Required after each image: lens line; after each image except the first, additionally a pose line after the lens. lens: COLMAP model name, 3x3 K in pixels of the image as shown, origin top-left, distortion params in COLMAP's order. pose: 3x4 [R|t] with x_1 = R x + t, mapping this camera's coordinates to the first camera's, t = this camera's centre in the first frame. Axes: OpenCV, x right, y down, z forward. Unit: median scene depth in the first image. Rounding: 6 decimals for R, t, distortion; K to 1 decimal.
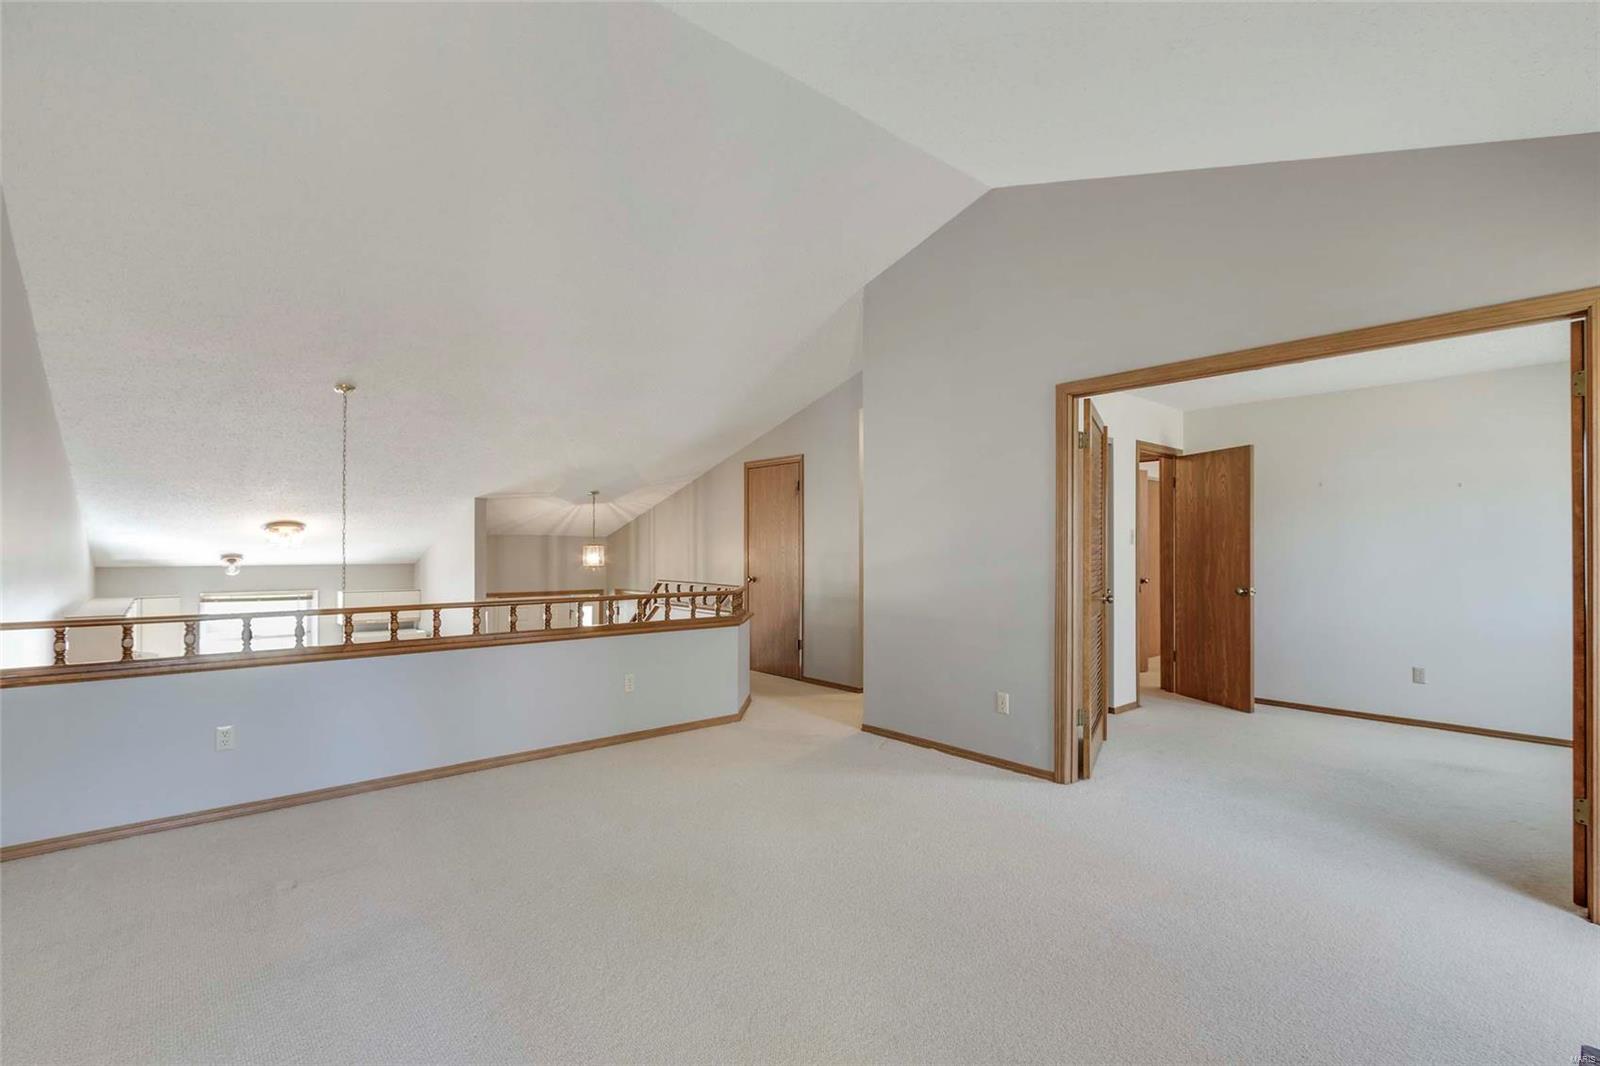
lens RADIAL K [[734.3, 0, 838.7], [0, 734.3, 537.3], [0, 0, 1]] dist [0.022760, 0.000103]
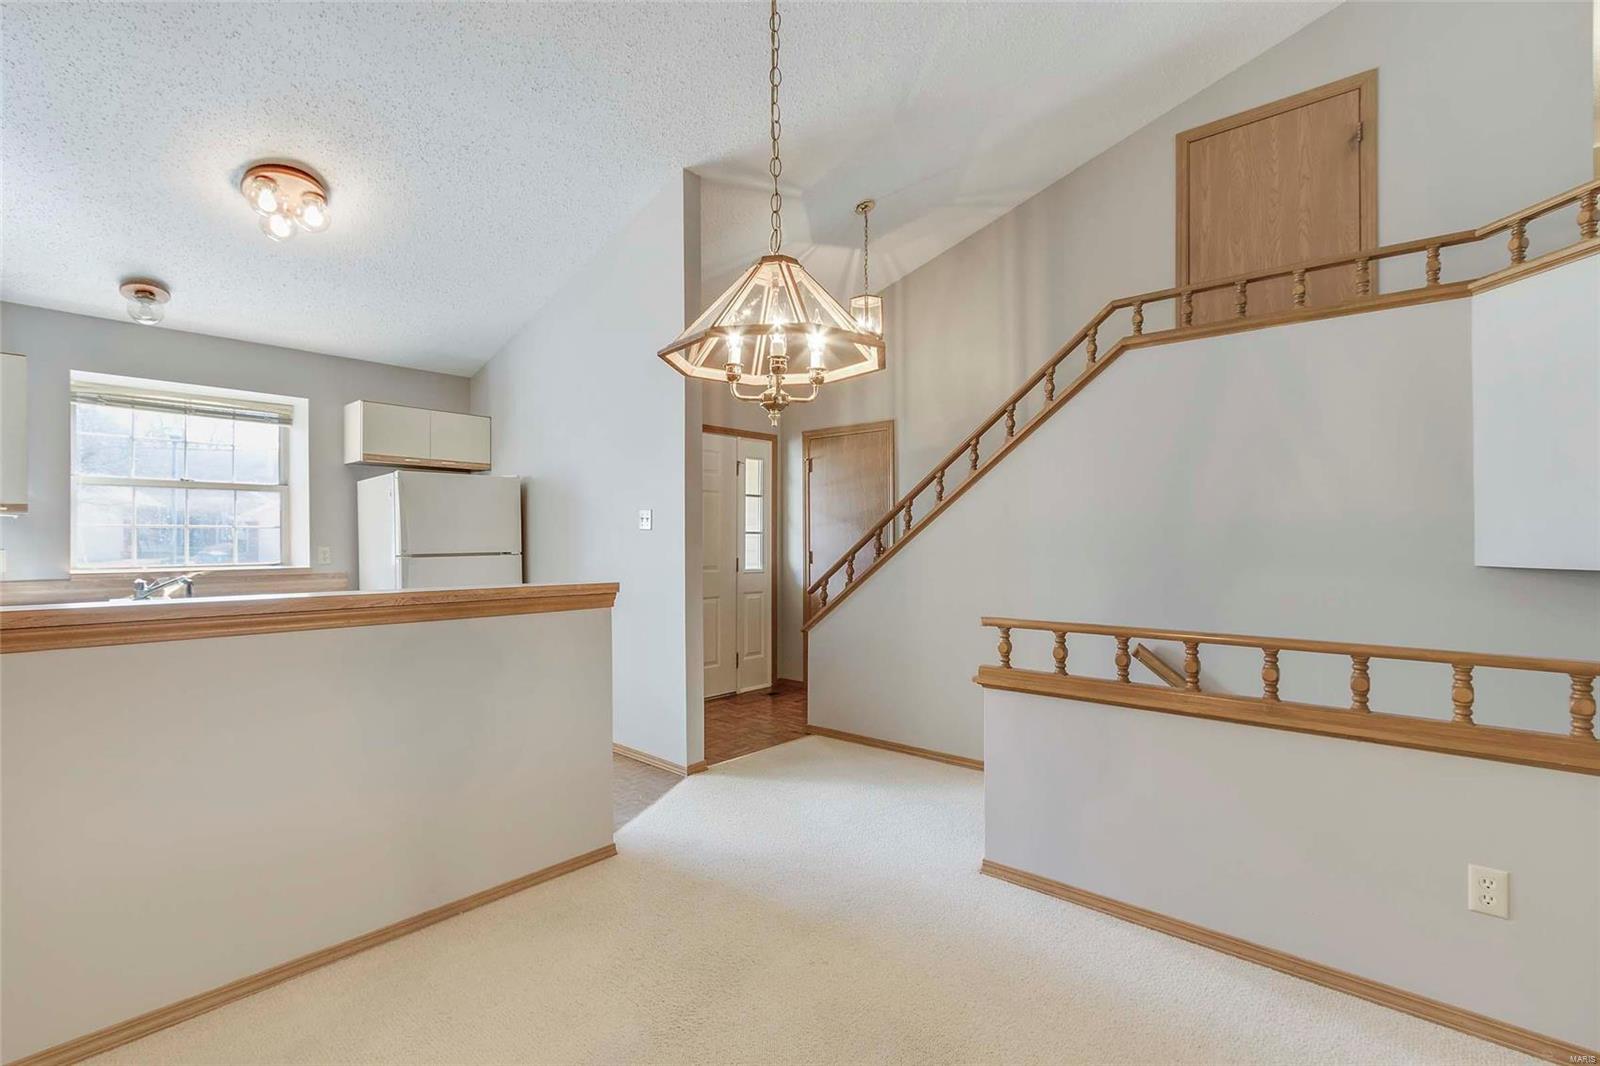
lens RADIAL K [[734.3, 0, 838.7], [0, 734.3, 537.3], [0, 0, 1]] dist [0.022760, 0.000103]
pose [[0.991304, -0.006842, 0.131416, -0.453175], [0.003487, 0.999663, 0.025742, 0.183924], [-0.131548, -0.025060, 0.990993, 0.476473]]
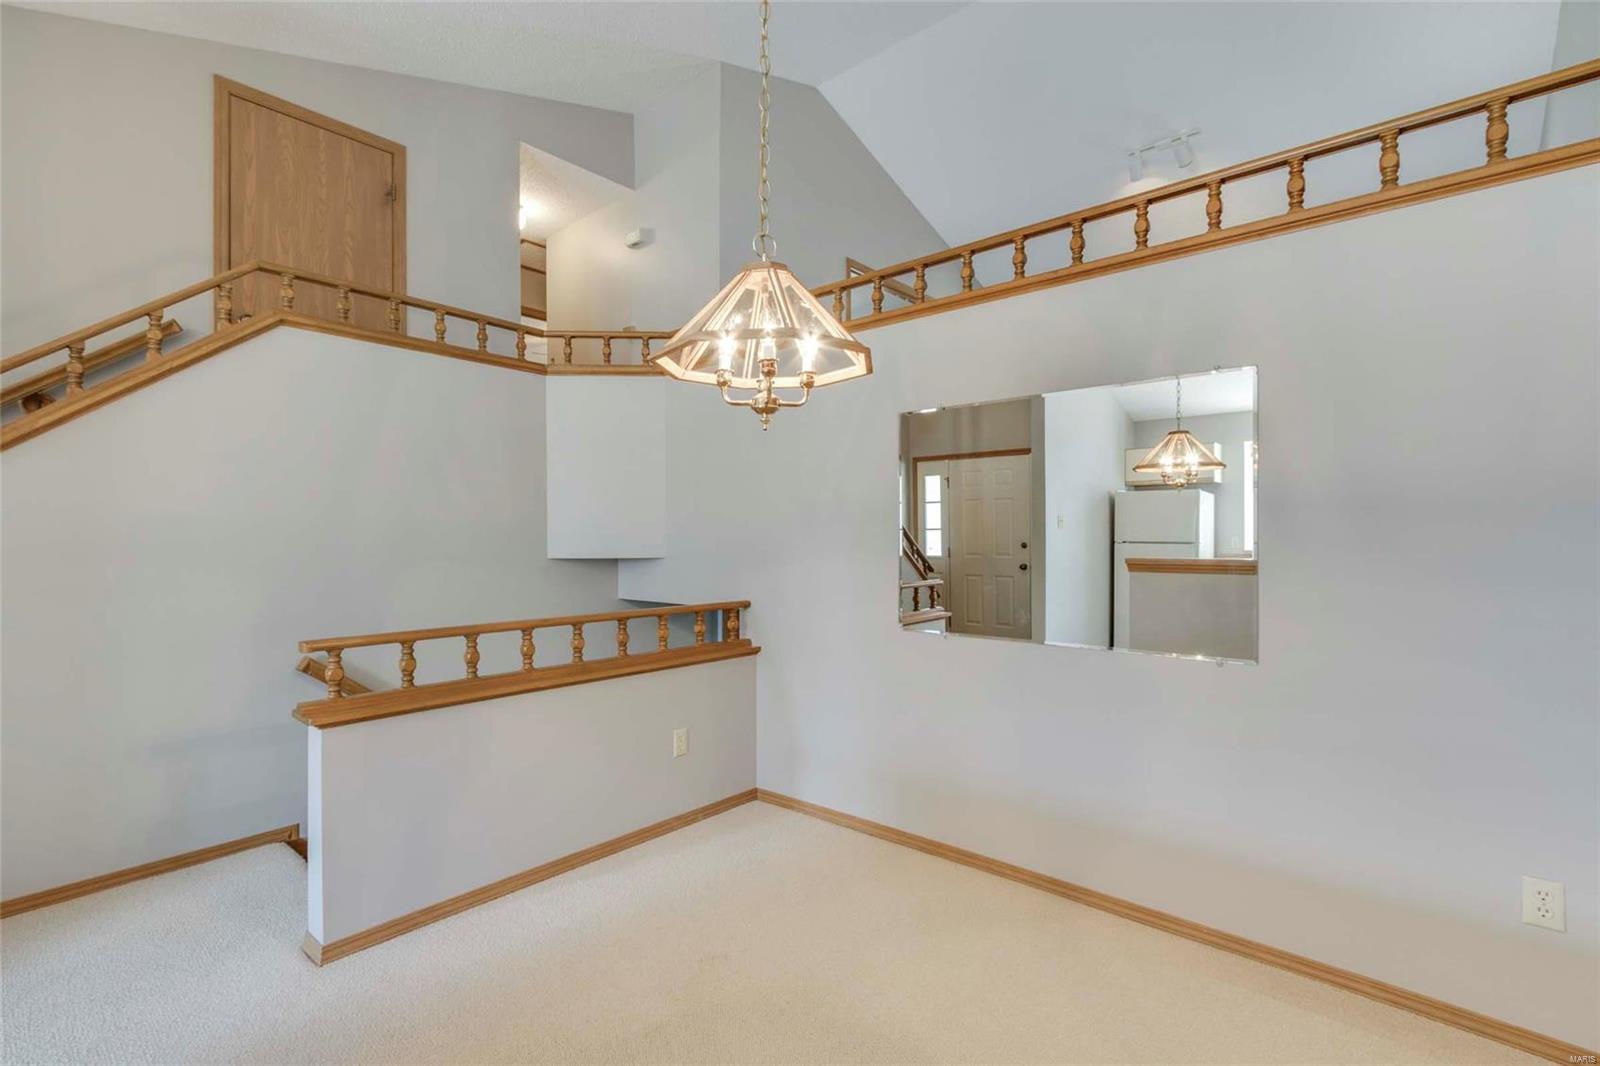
lens RADIAL K [[725.9, 0, 795.0], [0, 725.9, 542.6], [0, 0, 1]] dist [-0.012426, 0.000188]
pose [[-0.088399, -0.011153, 0.996023, -0.624579], [-0.018912, 0.999776, 0.009516, 0.188683], [-0.995906, -0.017996, -0.088590, 0.662817]]
